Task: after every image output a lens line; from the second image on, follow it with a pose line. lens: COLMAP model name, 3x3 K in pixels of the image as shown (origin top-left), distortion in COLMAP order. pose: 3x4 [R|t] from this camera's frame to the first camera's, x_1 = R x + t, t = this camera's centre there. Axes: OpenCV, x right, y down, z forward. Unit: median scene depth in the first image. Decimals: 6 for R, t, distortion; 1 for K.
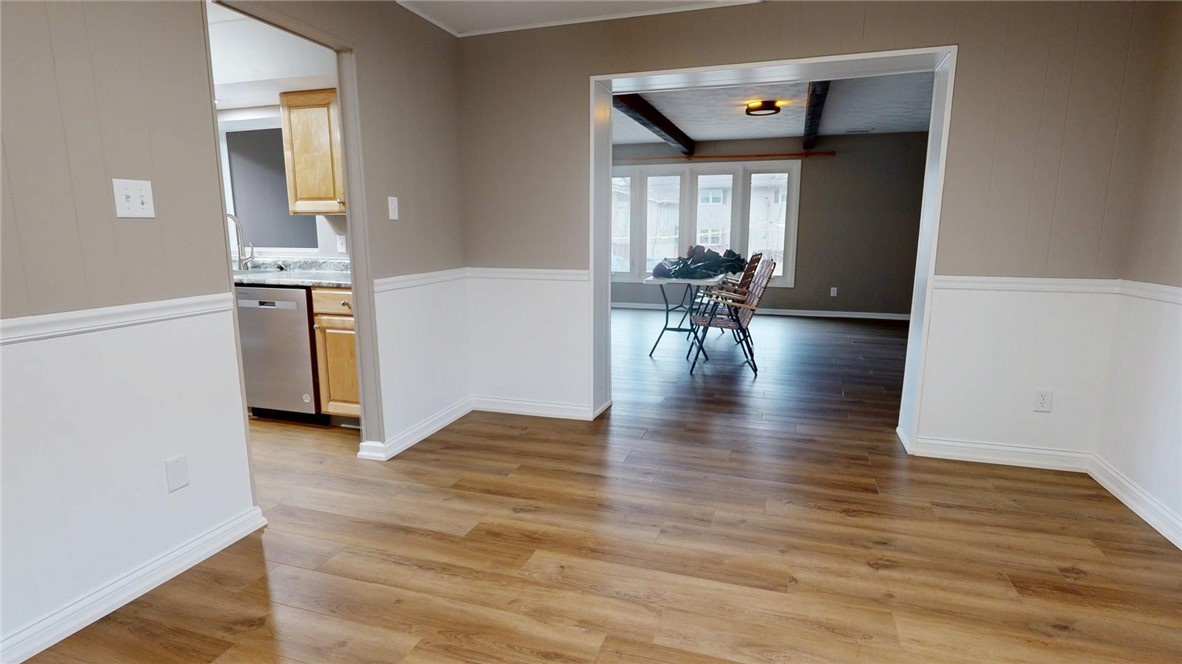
lens RADIAL K [[606.1, 0, 592.5], [0, 606.1, 332.8], [0, 0, 1]] dist [-0.000533, 0.000328]
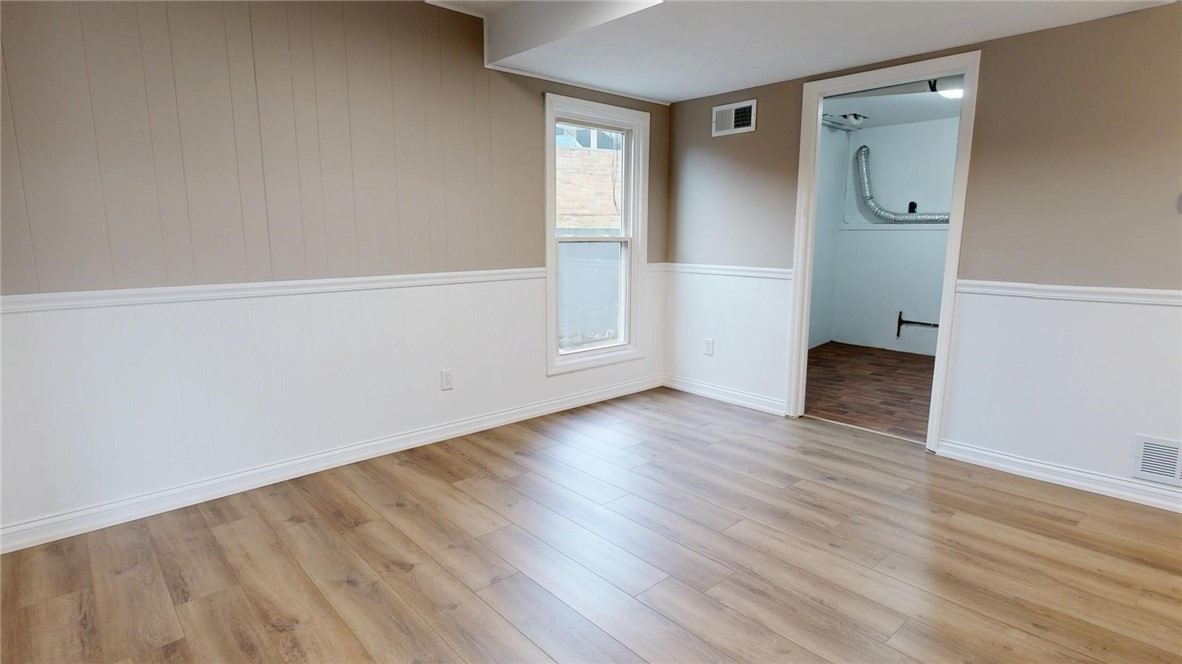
lens RADIAL K [[606.1, 0, 590.2], [0, 606.1, 332.5], [0, 0, 1]] dist [-0.000533, 0.000328]
pose [[-0.866702, -0.080702, 0.492256, -0.261953], [0.087187, 0.947128, 0.308782, -0.272031], [-0.491149, 0.310541, -0.813841, 1.584816]]
